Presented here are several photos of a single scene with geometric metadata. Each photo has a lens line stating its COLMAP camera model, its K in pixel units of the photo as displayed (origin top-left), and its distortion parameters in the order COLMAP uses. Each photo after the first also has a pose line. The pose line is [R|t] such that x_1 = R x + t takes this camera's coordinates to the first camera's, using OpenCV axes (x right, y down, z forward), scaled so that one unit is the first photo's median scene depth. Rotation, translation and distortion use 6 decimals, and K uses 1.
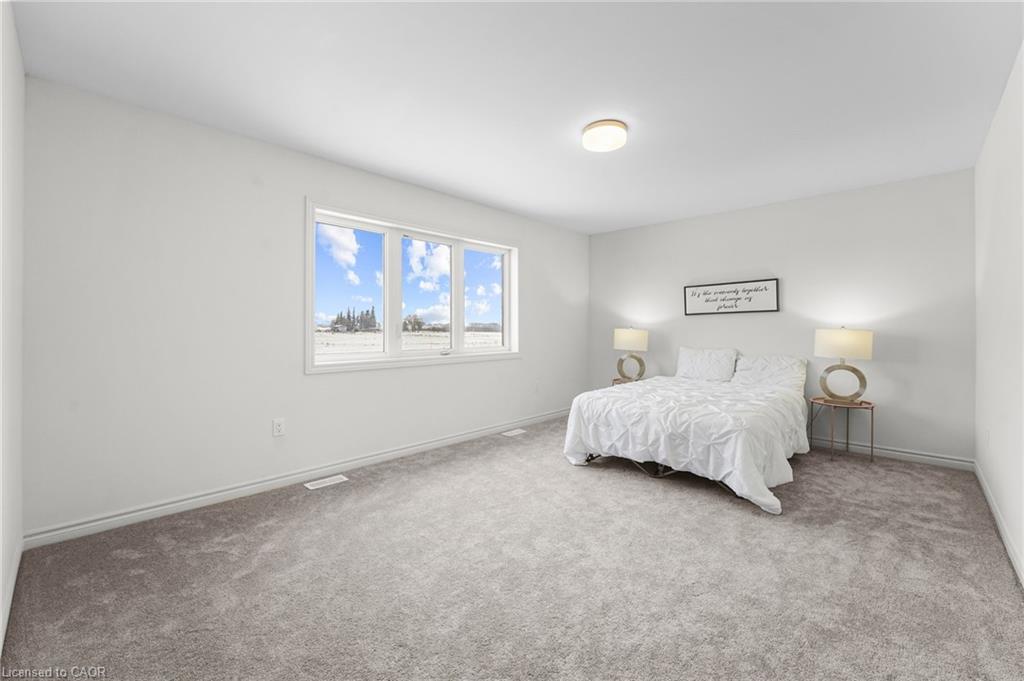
lens RADIAL K [[411.3, 0, 513.9], [0, 411.3, 336.4], [0, 0, 1]] dist [0.000397, -0.000012]
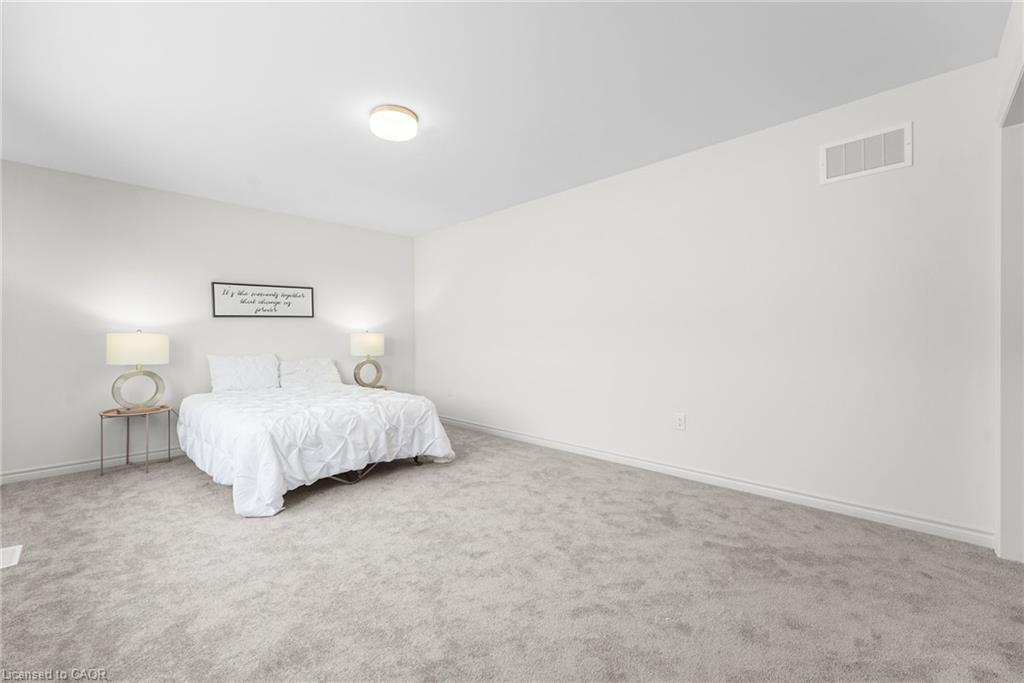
lens RADIAL K [[411.3, 0, 513.9], [0, 411.3, 337.4], [0, 0, 1]] dist [0.000397, -0.000012]
pose [[0.040201, -0.011646, 0.999124, -0.435722], [0.020257, 0.999736, 0.010838, -0.006730], [-0.998986, 0.019804, 0.040426, 0.393869]]
